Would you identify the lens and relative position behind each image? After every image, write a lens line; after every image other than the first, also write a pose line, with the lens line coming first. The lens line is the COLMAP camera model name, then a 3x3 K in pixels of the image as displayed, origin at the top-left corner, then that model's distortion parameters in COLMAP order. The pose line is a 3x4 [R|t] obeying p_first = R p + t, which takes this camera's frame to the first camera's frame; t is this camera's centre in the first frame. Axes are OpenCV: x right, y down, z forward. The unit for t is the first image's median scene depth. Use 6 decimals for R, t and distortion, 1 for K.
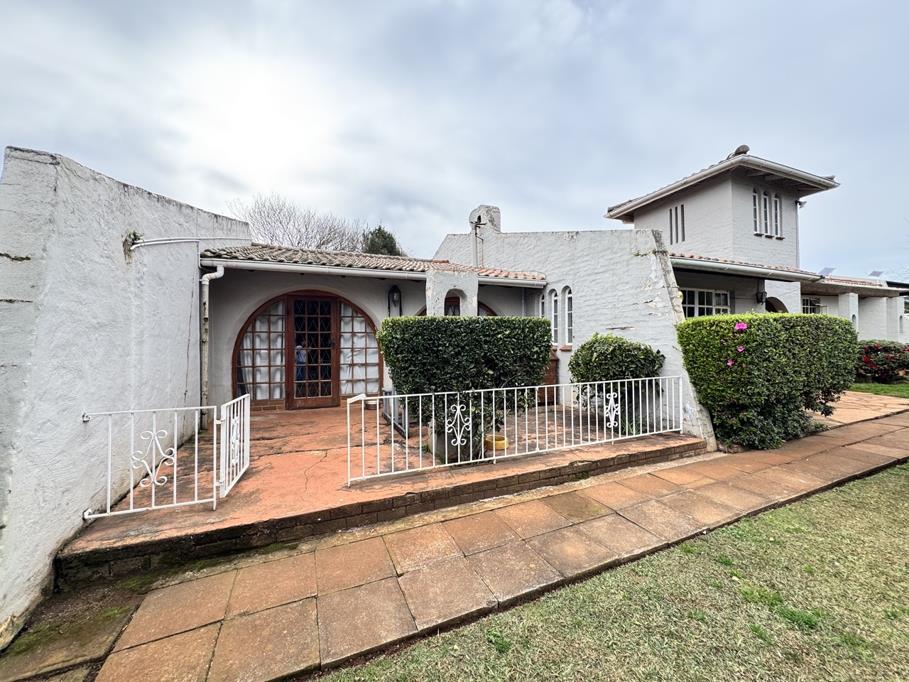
lens RADIAL K [[363.2, 0, 454.5], [0, 363.2, 341.0], [0, 0, 1]] dist [-0.000609, -0.000252]
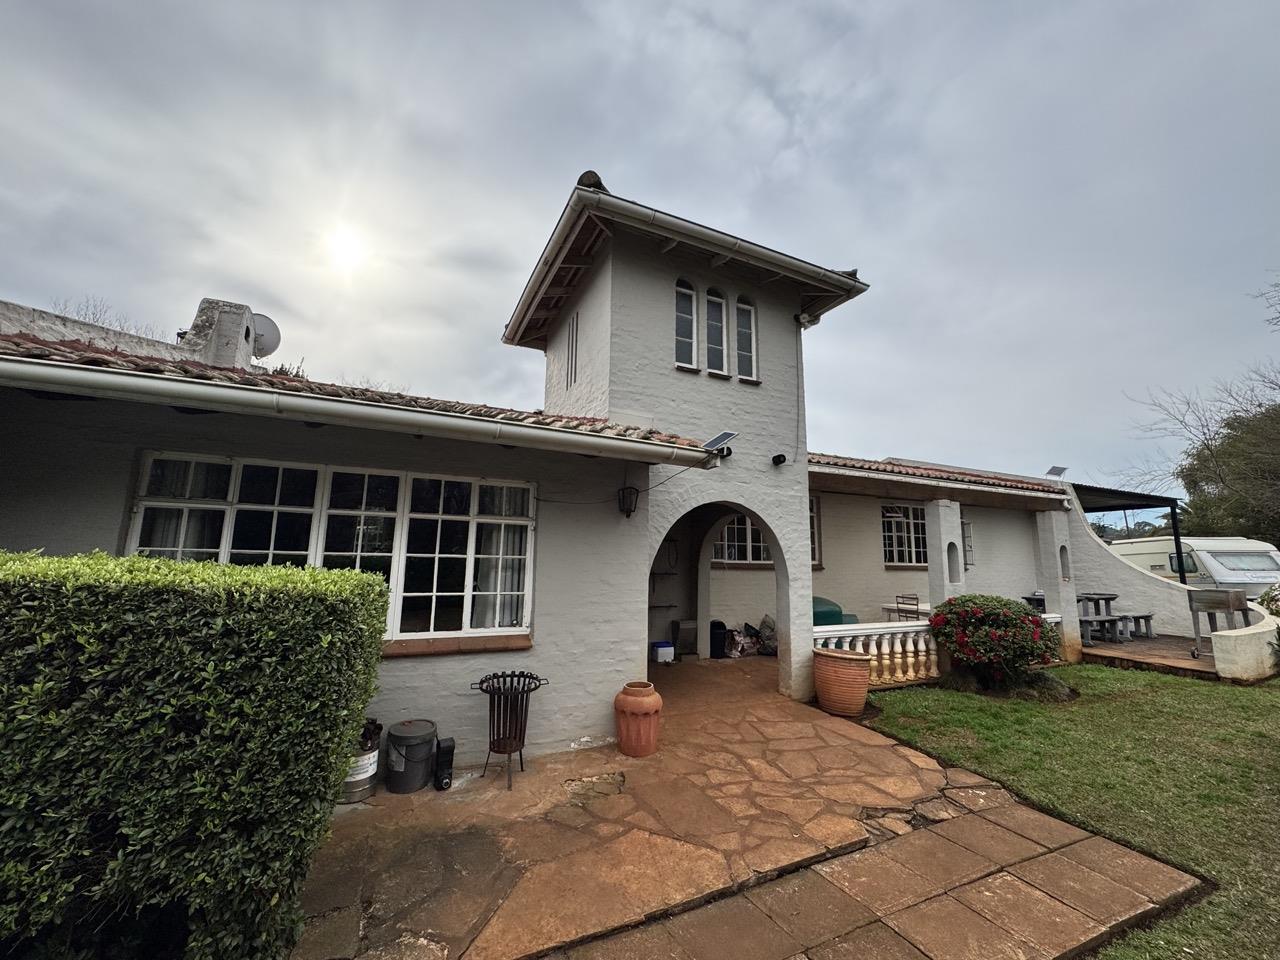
lens RADIAL K [[511.5, 0, 640.0], [0, 511.5, 480.0], [0, 0, 1]] dist [-0.000609, -0.000252]
pose [[0.997725, 0.037232, 0.056205, 0.704539], [-0.029031, 0.989691, -0.140248, -0.052982], [-0.060847, 0.138297, 0.988520, 0.345093]]
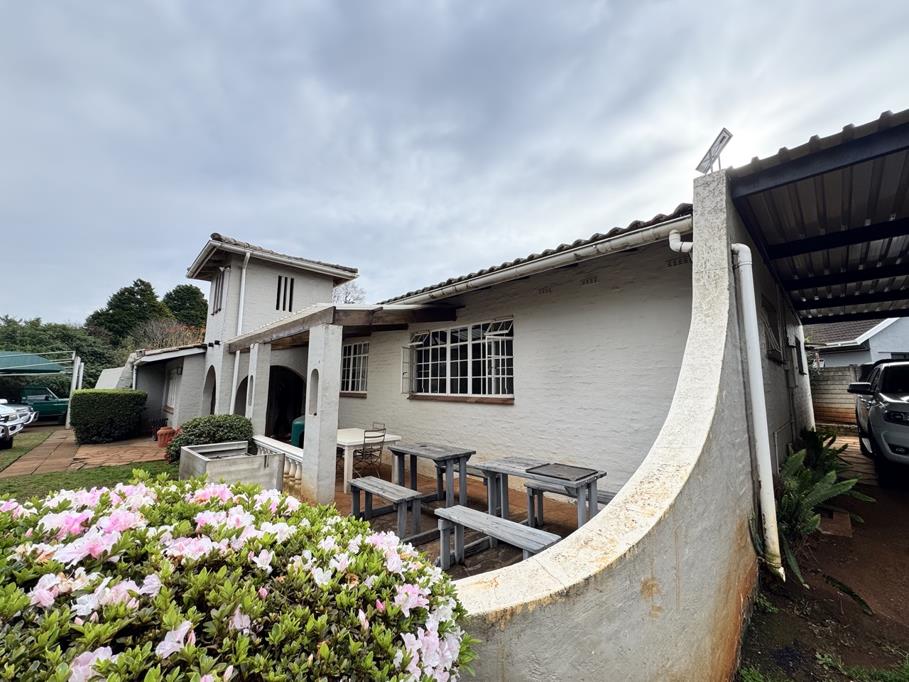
lens RADIAL K [[363.2, 0, 454.5], [0, 363.2, 341.0], [0, 0, 1]] dist [-0.000609, -0.000252]
pose [[0.366501, -0.113919, -0.923417, 1.638349], [-0.013212, 0.991739, -0.127592, -0.056198], [0.930324, 0.058963, 0.361968, 0.939363]]
